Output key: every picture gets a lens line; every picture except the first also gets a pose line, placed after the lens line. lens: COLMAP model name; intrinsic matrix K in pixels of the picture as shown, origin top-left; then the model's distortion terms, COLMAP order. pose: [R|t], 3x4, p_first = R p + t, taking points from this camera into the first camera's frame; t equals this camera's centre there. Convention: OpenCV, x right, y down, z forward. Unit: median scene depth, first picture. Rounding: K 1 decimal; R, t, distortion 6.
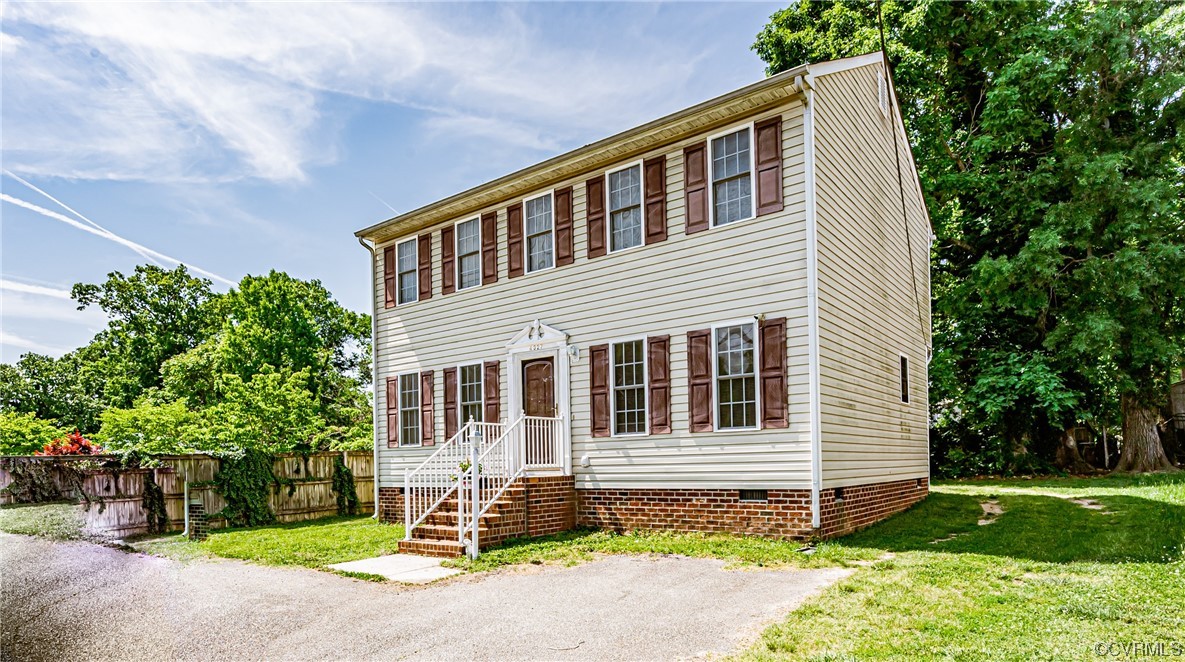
lens RADIAL K [[724.2, 0, 570.8], [0, 724.2, 457.5], [0, 0, 1]] dist [0.009273, 0.008567]
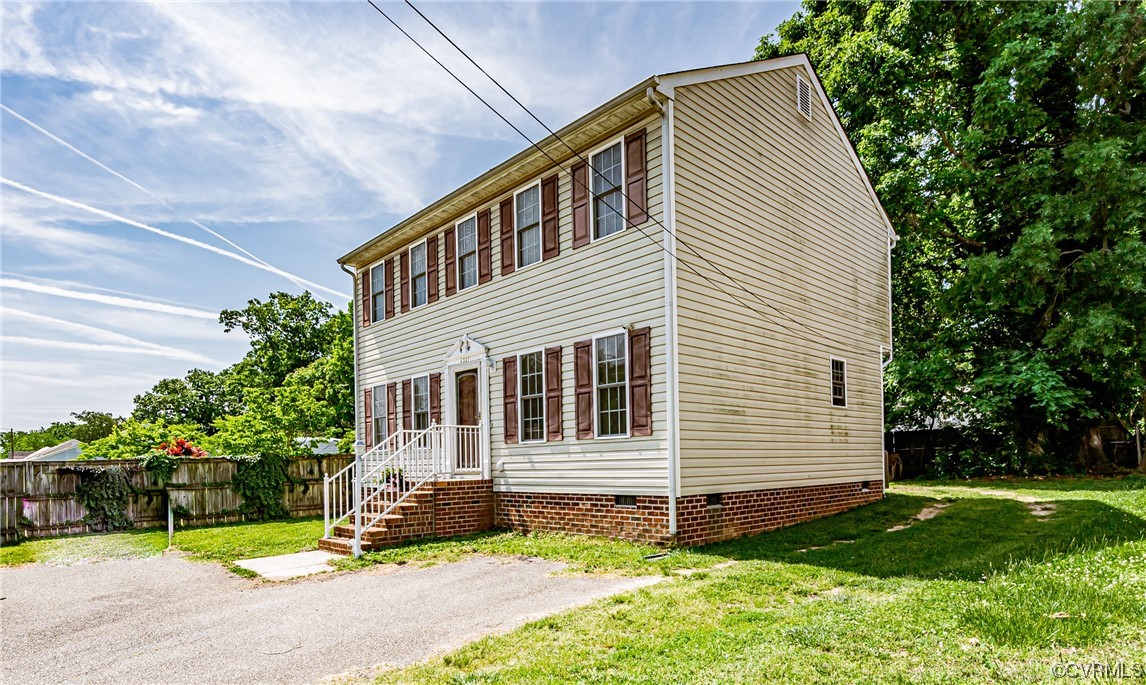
lens RADIAL K [[654.7, 0, 580.1], [0, 654.7, 459.7], [0, 0, 1]] dist [0.013963, 0.002117]
pose [[0.988855, -0.000562, -0.148883, 0.278038], [0.001995, 0.999953, 0.009476, -0.012944], [0.148870, -0.009668, 0.988809, 0.060944]]
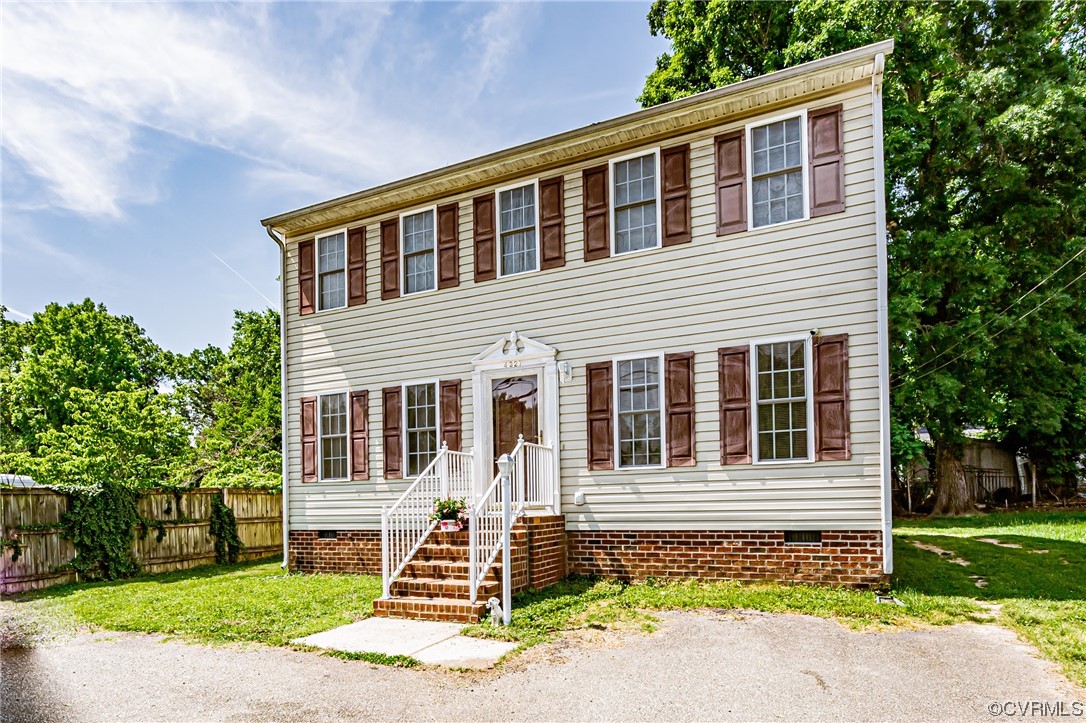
lens RADIAL K [[637.0, 0, 528.3], [0, 637.0, 500.4], [0, 0, 1]] dist [0.008038, -0.008275]
pose [[0.972093, 0.006942, 0.234492, -0.212475], [-0.005809, 0.999968, -0.005523, 0.011968], [-0.234523, 0.004007, 0.972102, 0.282897]]
